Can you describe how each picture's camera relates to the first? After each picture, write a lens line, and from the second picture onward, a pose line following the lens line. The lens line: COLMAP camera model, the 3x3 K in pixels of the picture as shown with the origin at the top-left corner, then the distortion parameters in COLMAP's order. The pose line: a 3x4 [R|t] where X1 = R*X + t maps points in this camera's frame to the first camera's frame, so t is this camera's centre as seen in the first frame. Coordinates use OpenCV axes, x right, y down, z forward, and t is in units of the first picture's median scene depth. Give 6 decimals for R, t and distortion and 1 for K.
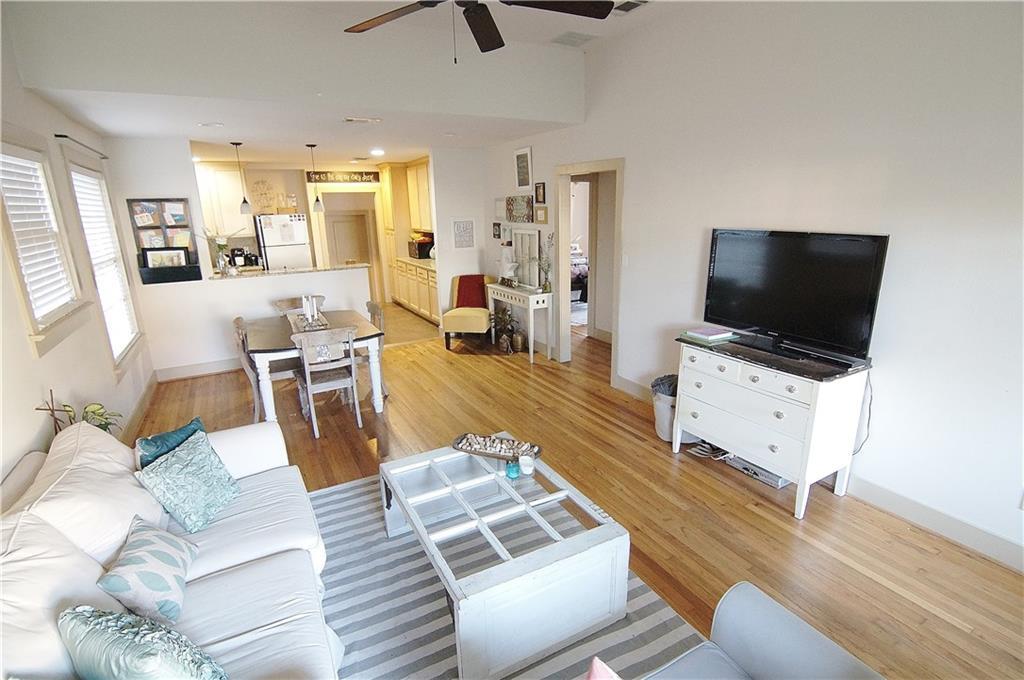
lens RADIAL K [[496.4, 0, 512.5], [0, 496.4, 344.8], [0, 0, 1]] dist [-0.014513, -0.003828]
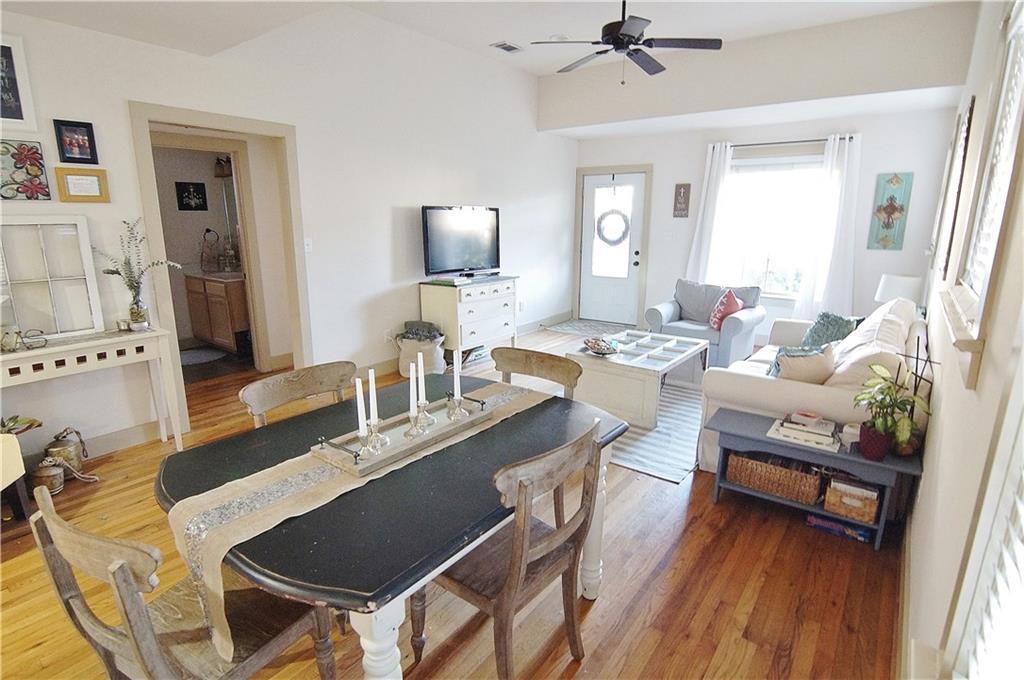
lens RADIAL K [[496.4, 0, 512.1], [0, 496.4, 335.6], [0, 0, 1]] dist [-0.014513, -0.003828]
pose [[-0.396687, -0.195372, 0.896922, -0.596545], [0.252879, 0.916023, 0.311375, -0.162761], [-0.882435, 0.350331, -0.313968, 0.812505]]
